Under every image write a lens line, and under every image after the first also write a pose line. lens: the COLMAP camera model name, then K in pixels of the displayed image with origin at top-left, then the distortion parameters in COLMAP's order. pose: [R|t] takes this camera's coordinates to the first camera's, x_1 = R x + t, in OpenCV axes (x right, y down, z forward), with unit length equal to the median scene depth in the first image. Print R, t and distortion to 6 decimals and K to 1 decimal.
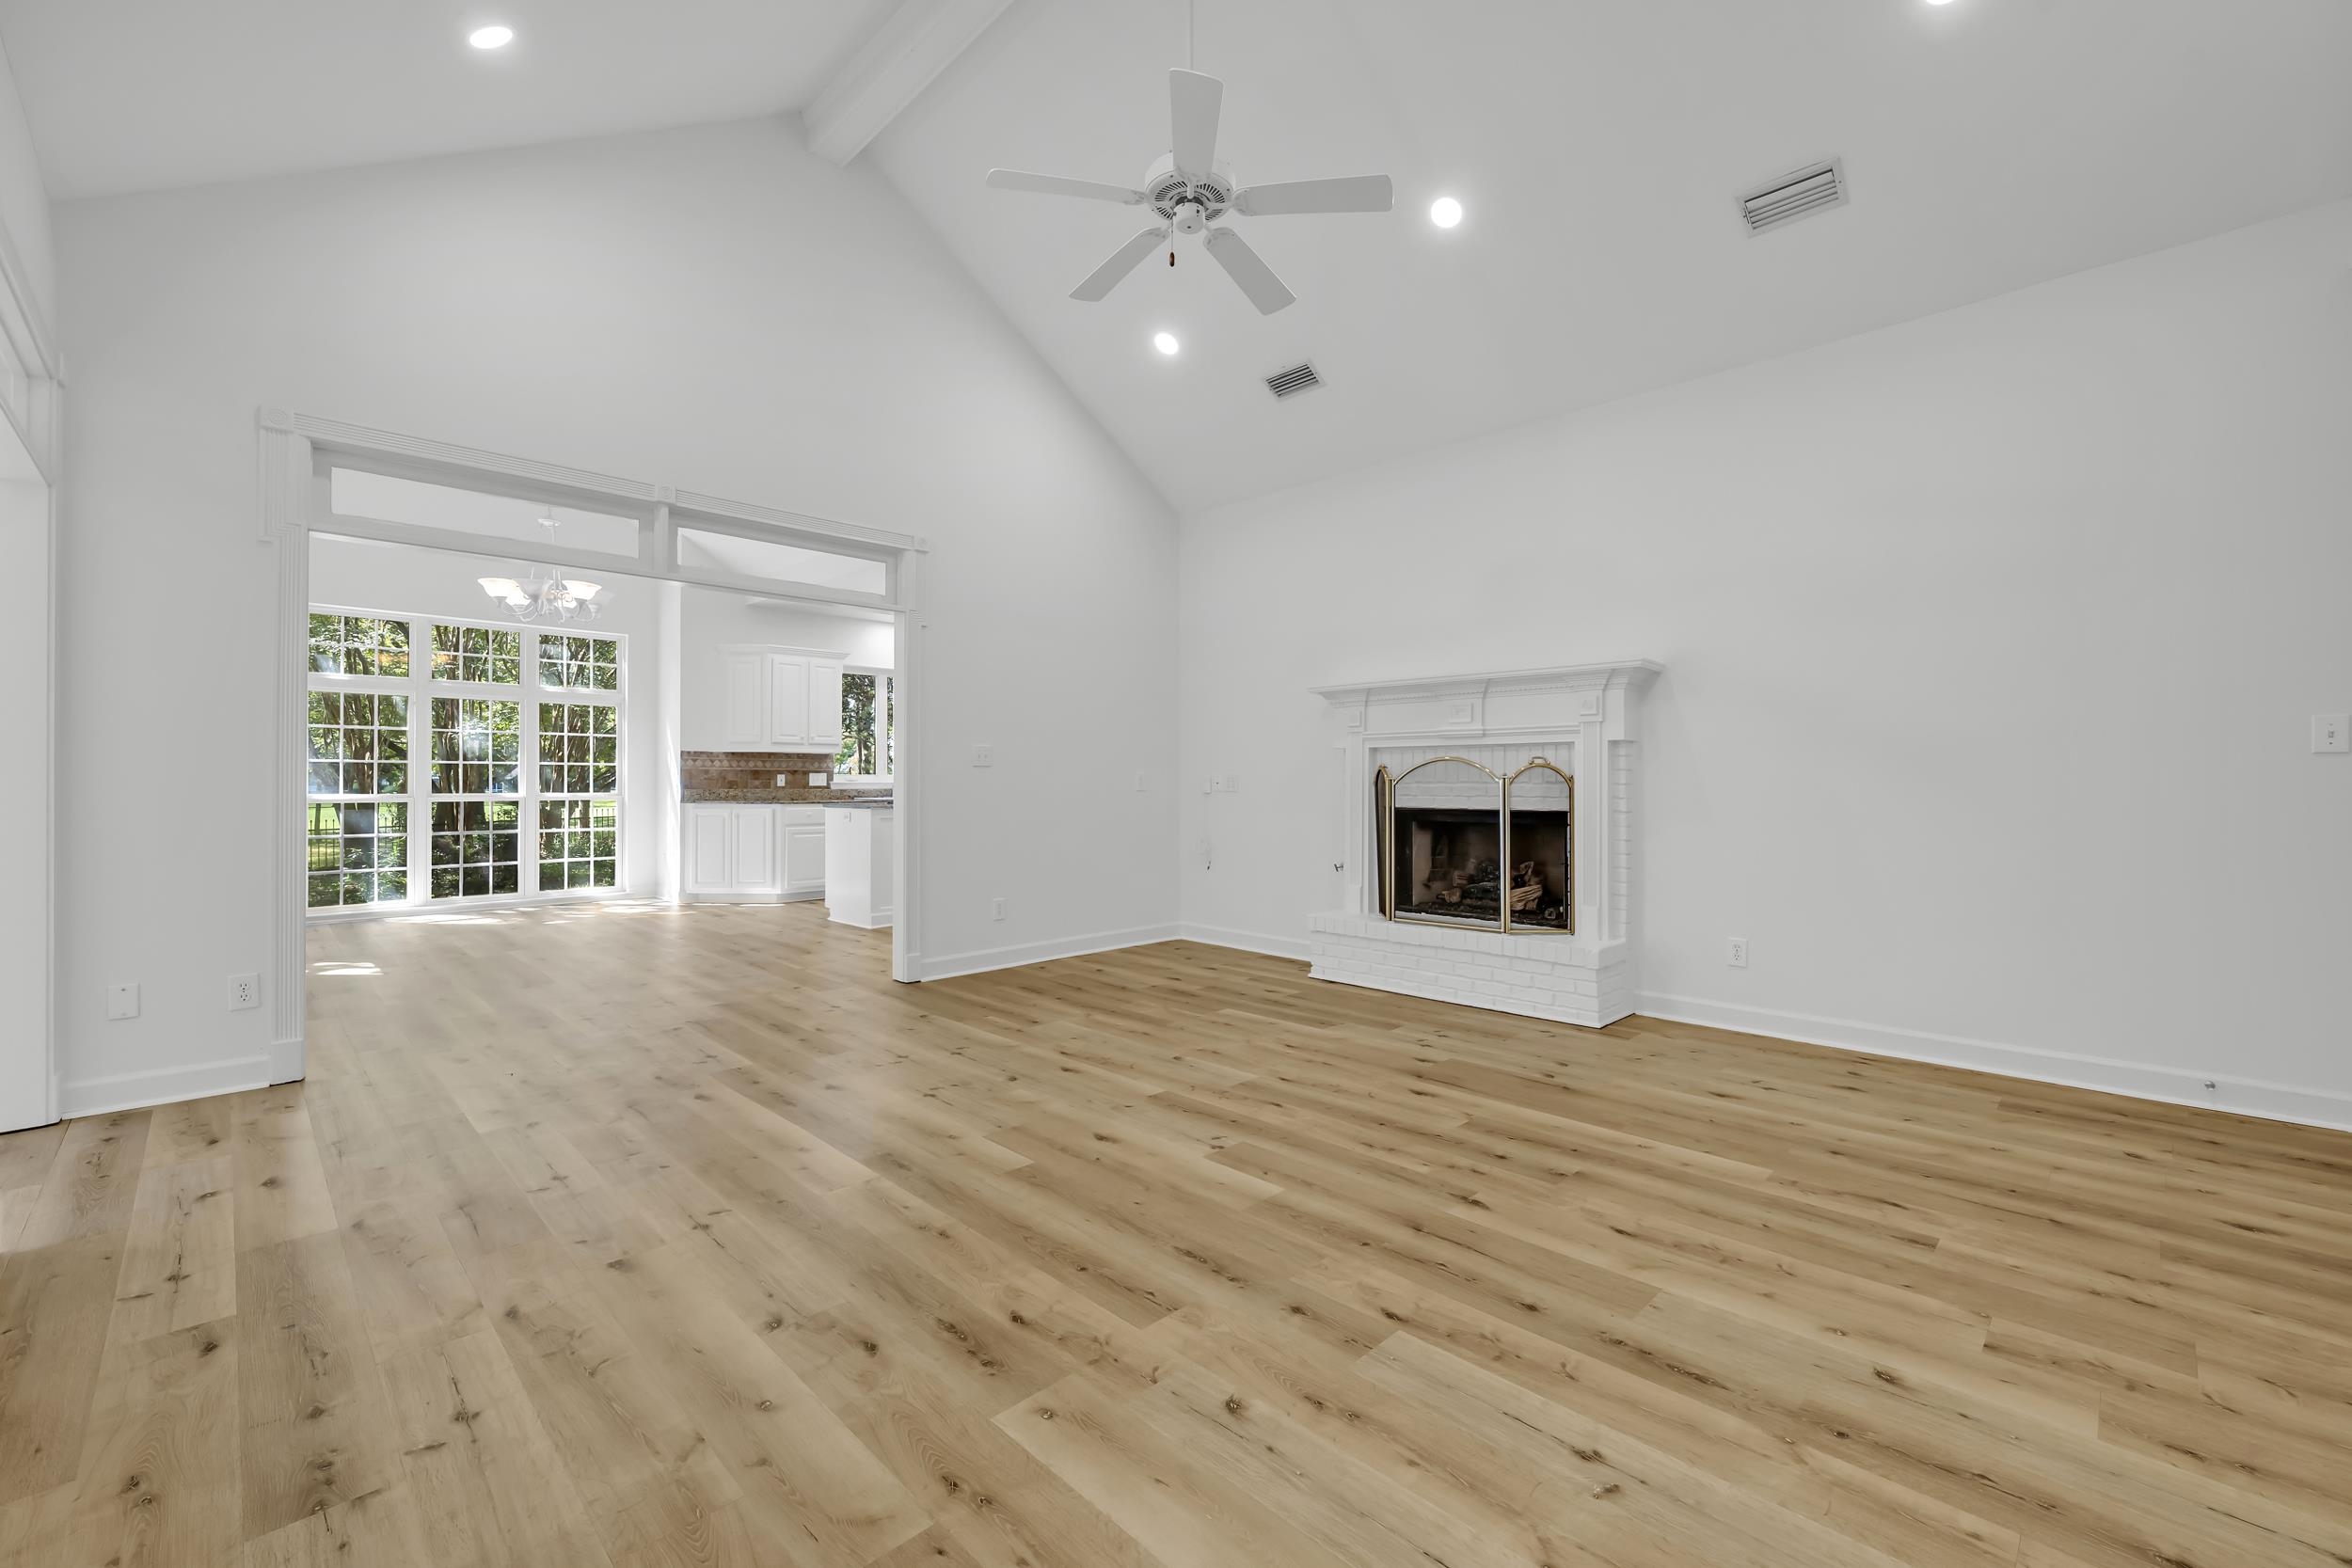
lens RADIAL K [[960.0, 0, 1179.6], [0, 960.0, 782.0], [0, 0, 1]] dist [0.000143, -0.000169]
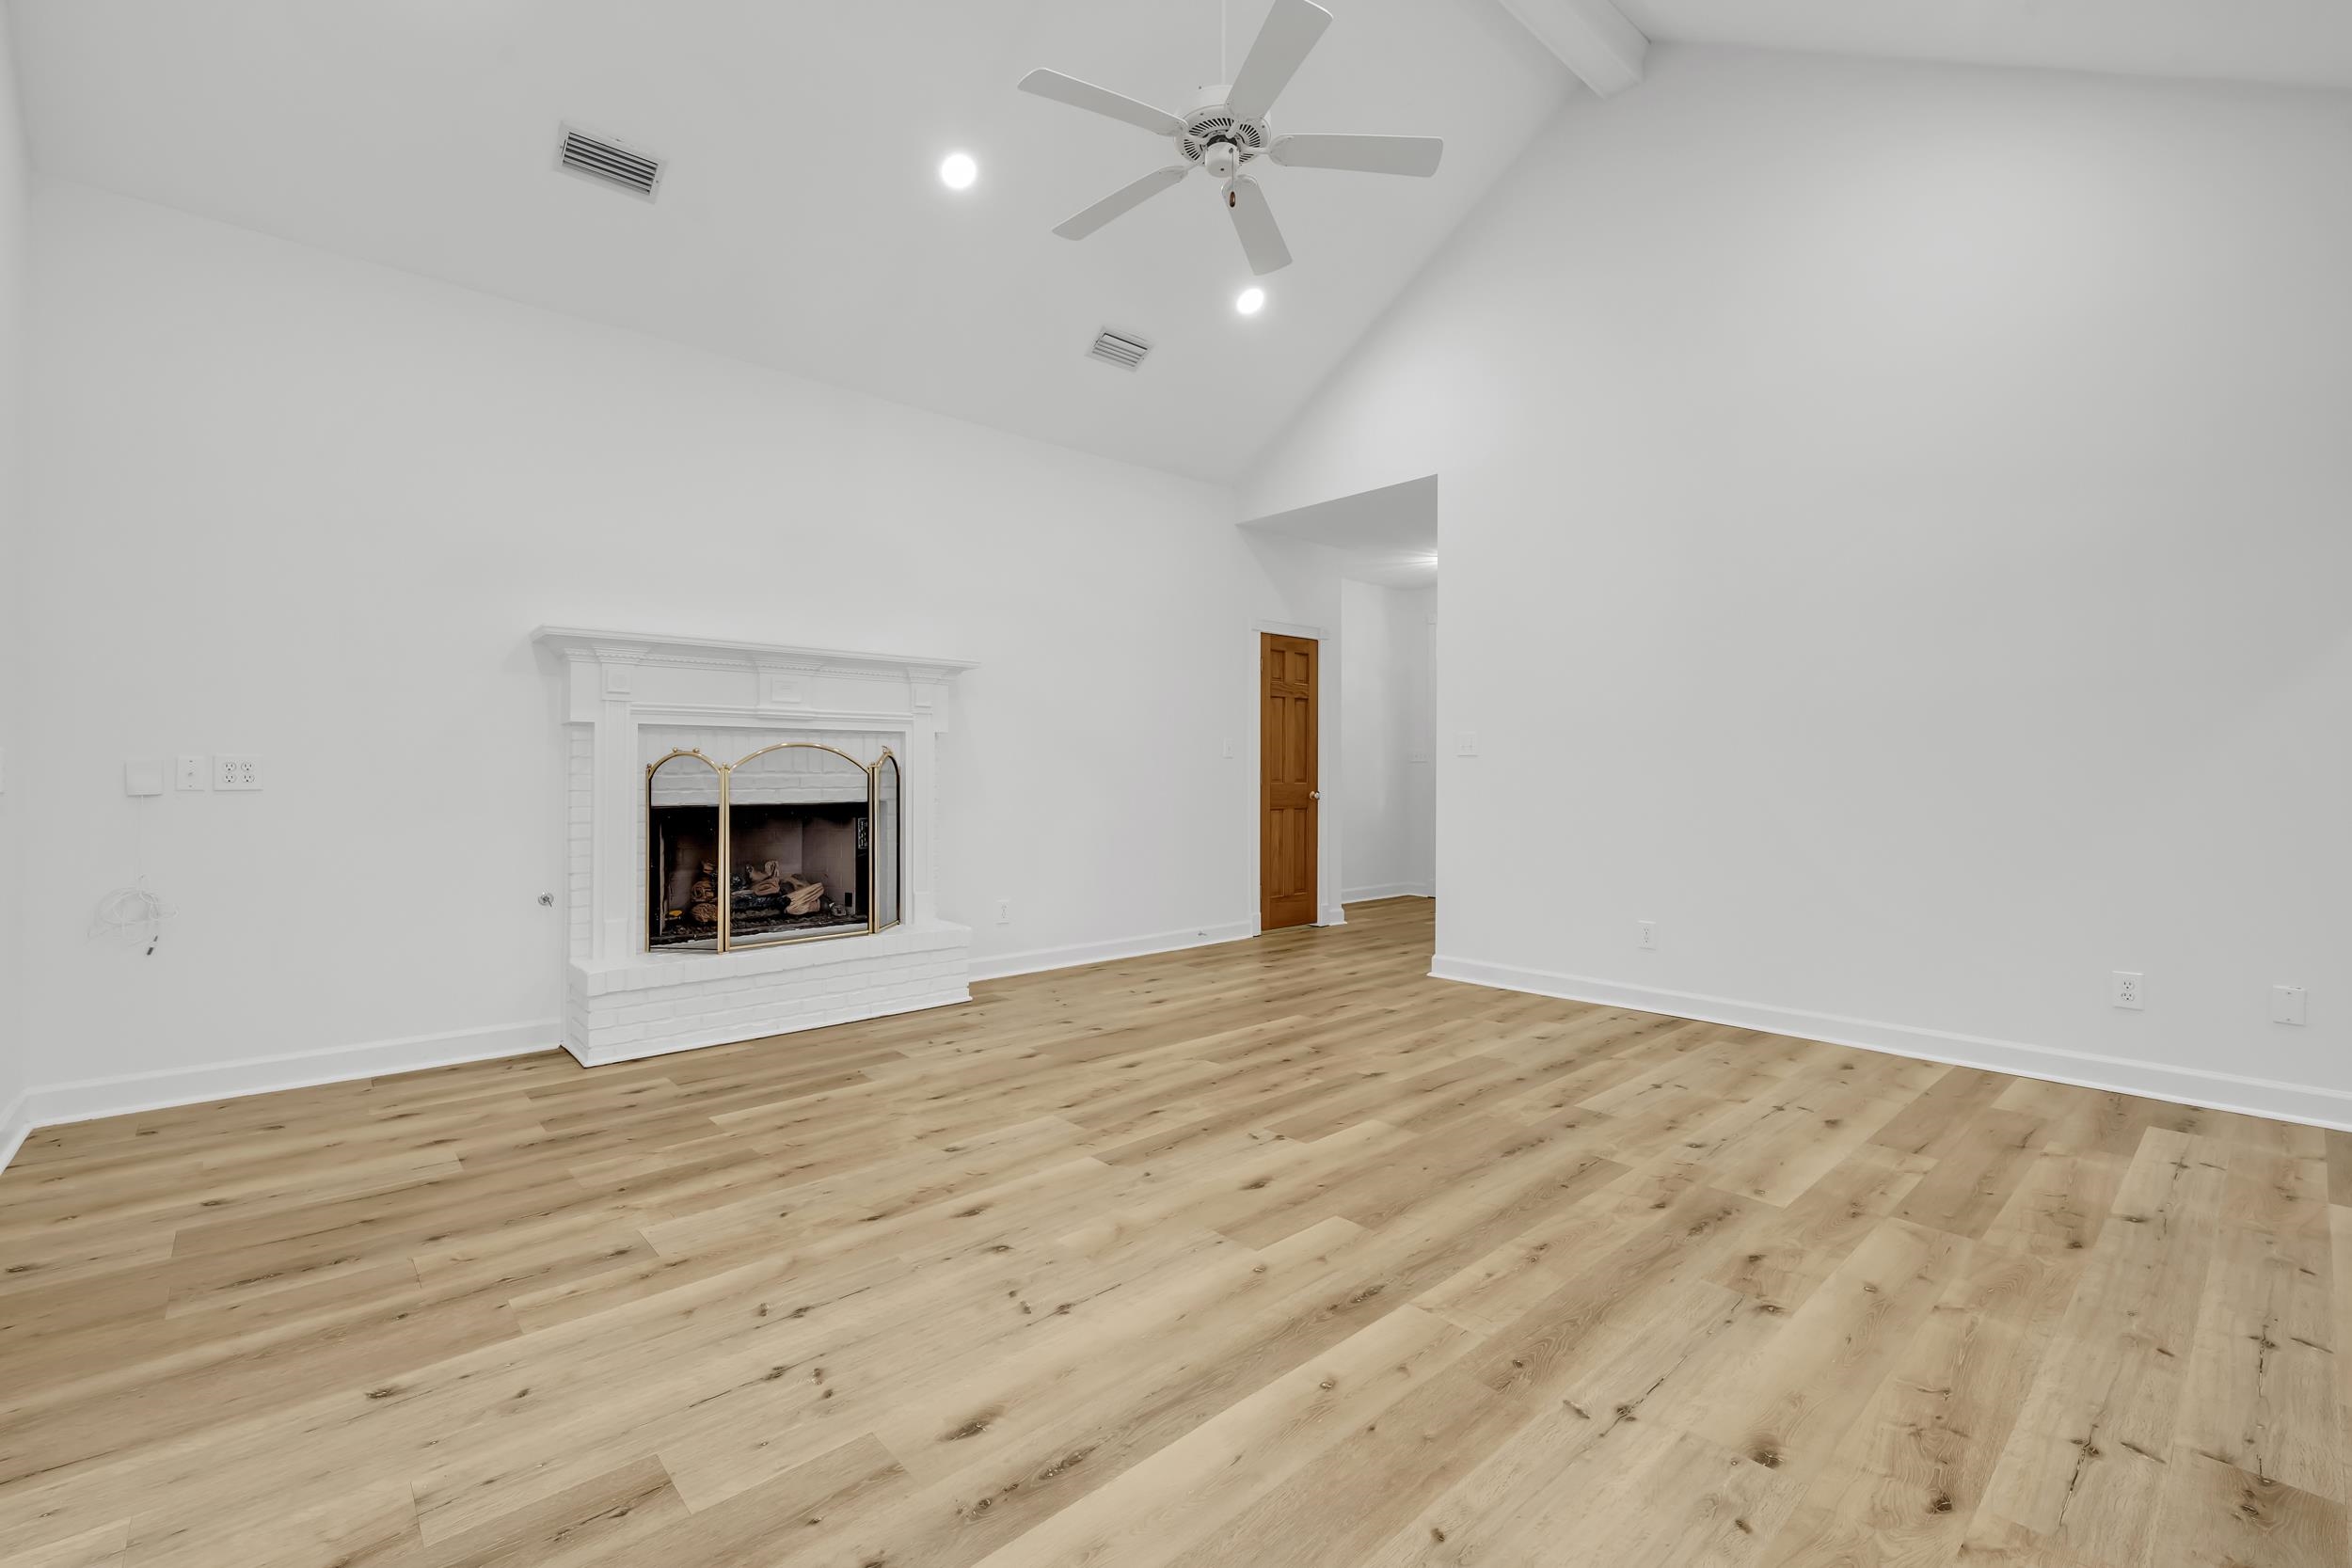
lens RADIAL K [[1013.1, 0, 1178.5], [0, 1013.1, 770.3], [0, 0, 1]] dist [0.000318, 0.000303]
pose [[0.051745, 0.002045, 0.998658, -1.129342], [0.000065, 0.999998, -0.002051, 0.000555], [-0.998660, 0.000171, 0.051745, 1.164131]]
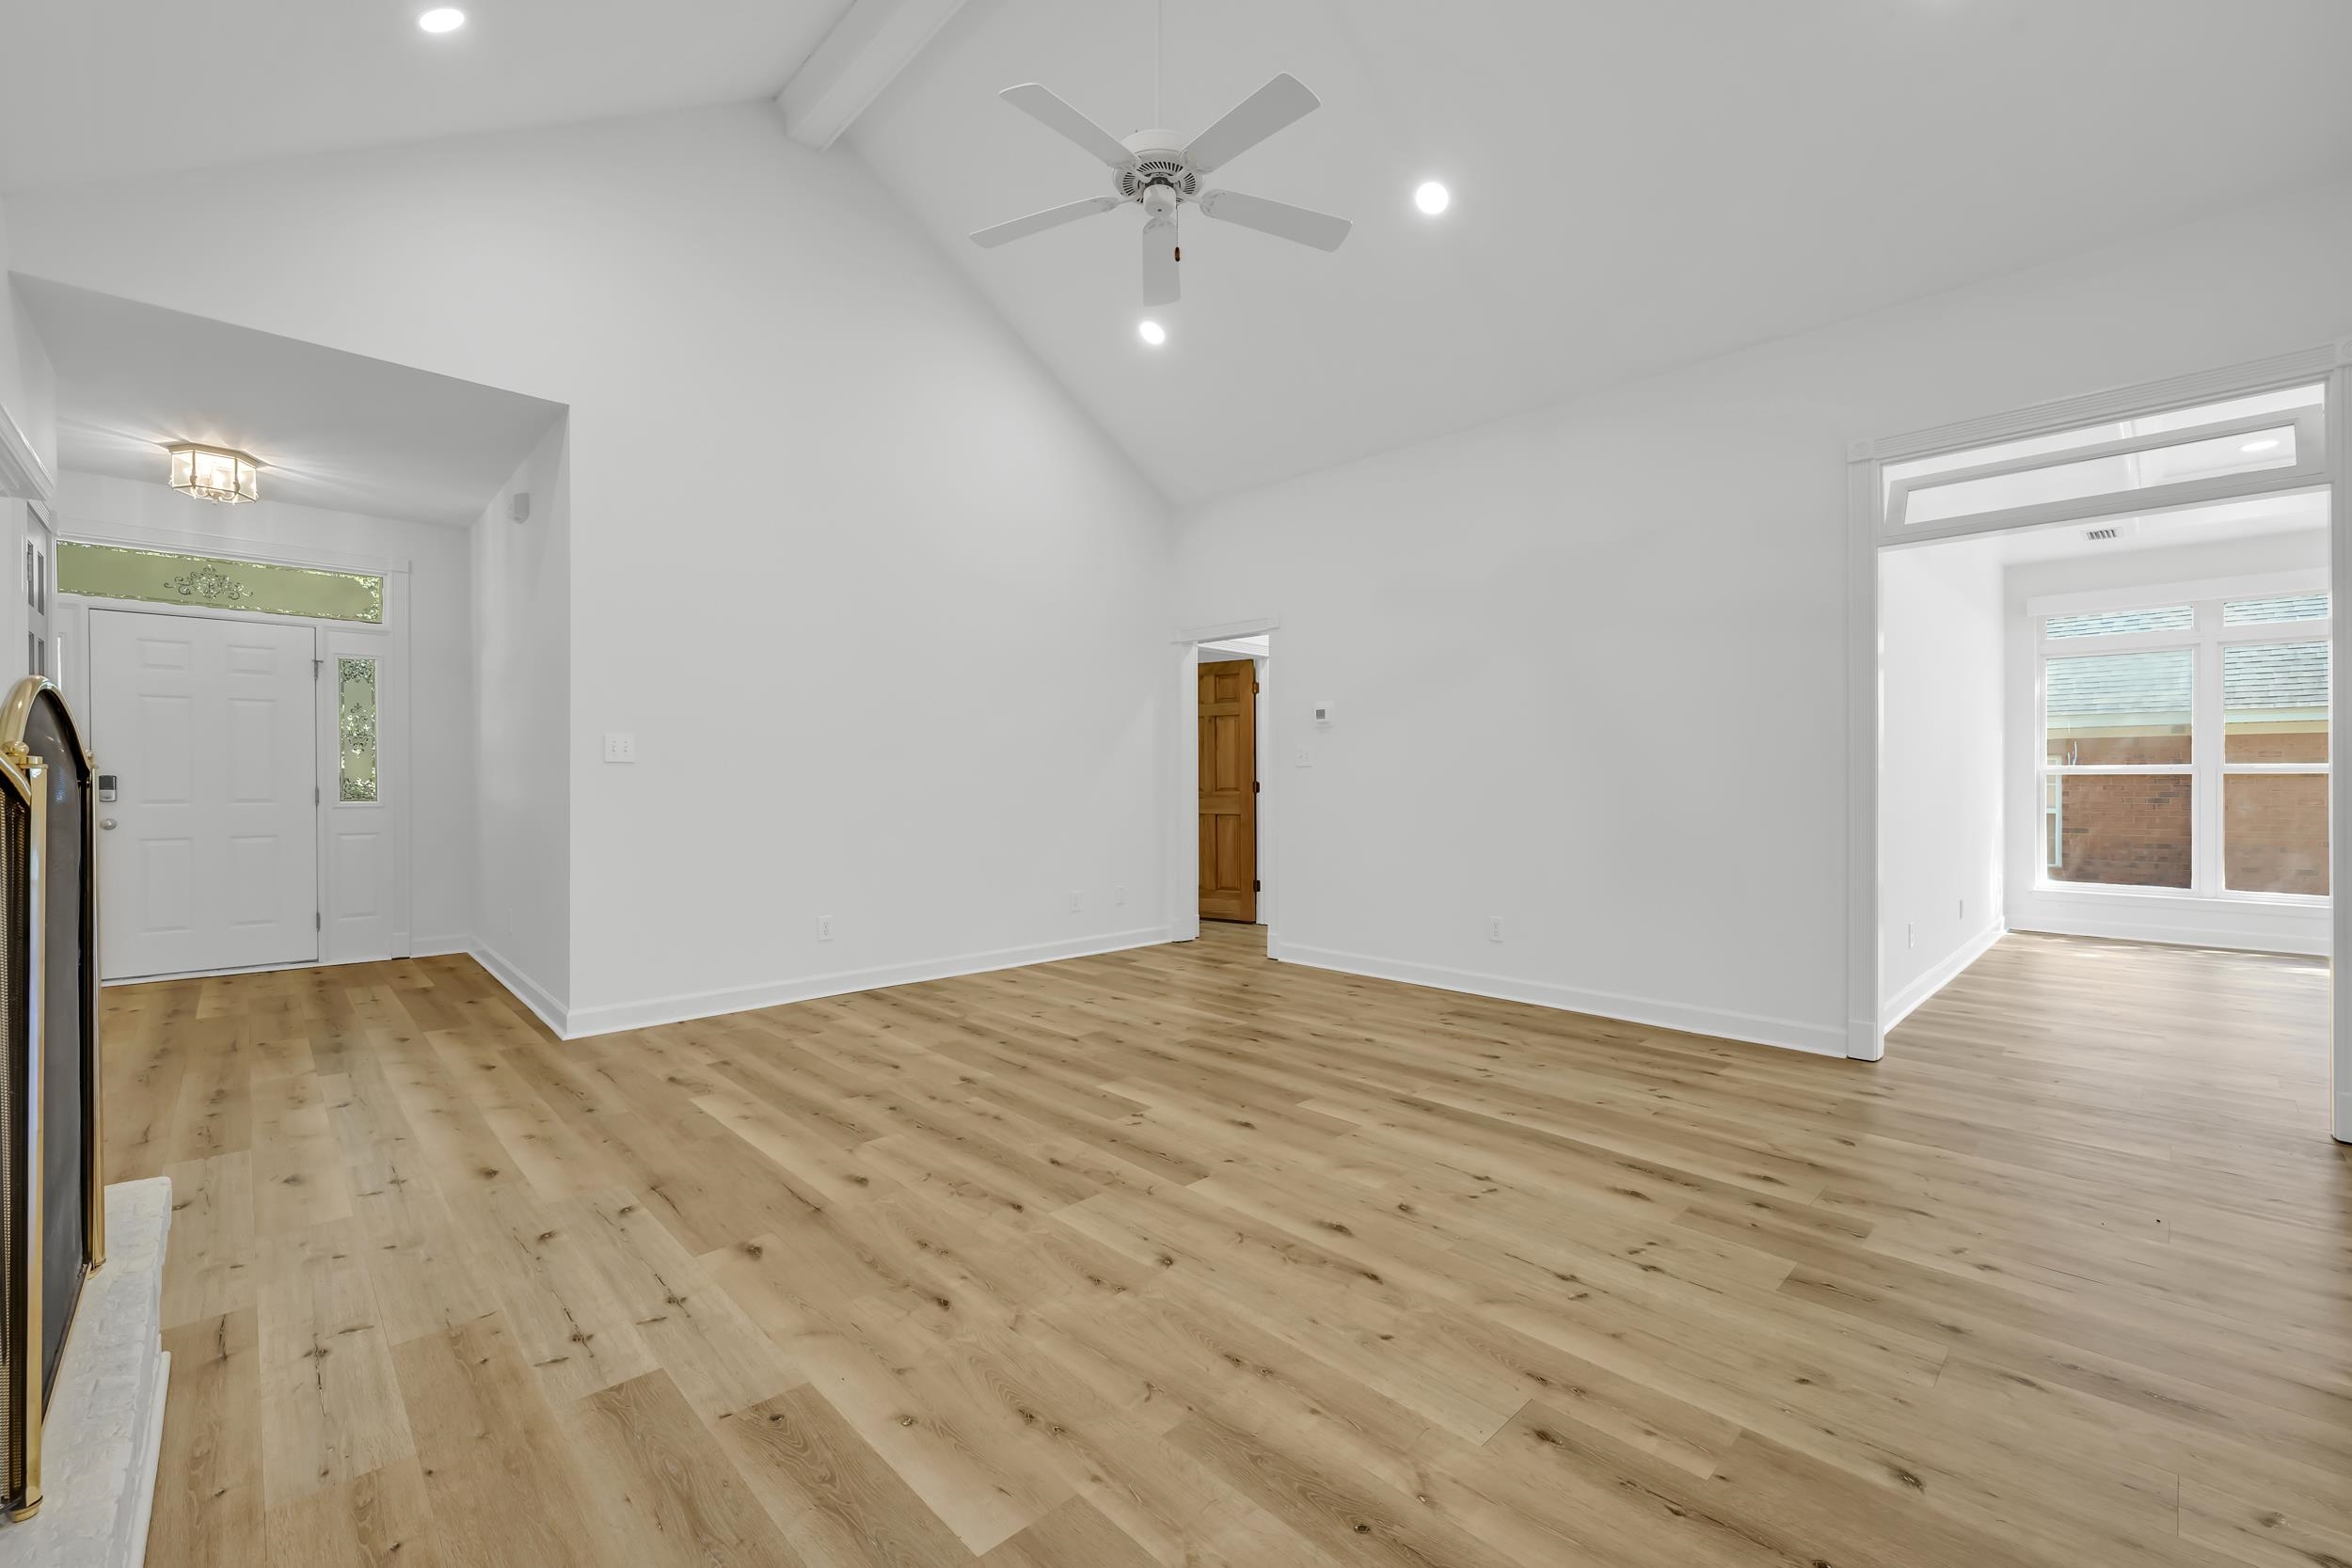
lens RADIAL K [[976.8, 0, 1185.8], [0, 976.8, 785.6], [0, 0, 1]] dist [0.000019, 0.000617]
pose [[-0.999961, -0.002996, 0.008265, -0.026134], [-0.002974, 0.999992, 0.002712, -0.000050], [-0.008273, 0.002687, -0.999962, 2.344535]]
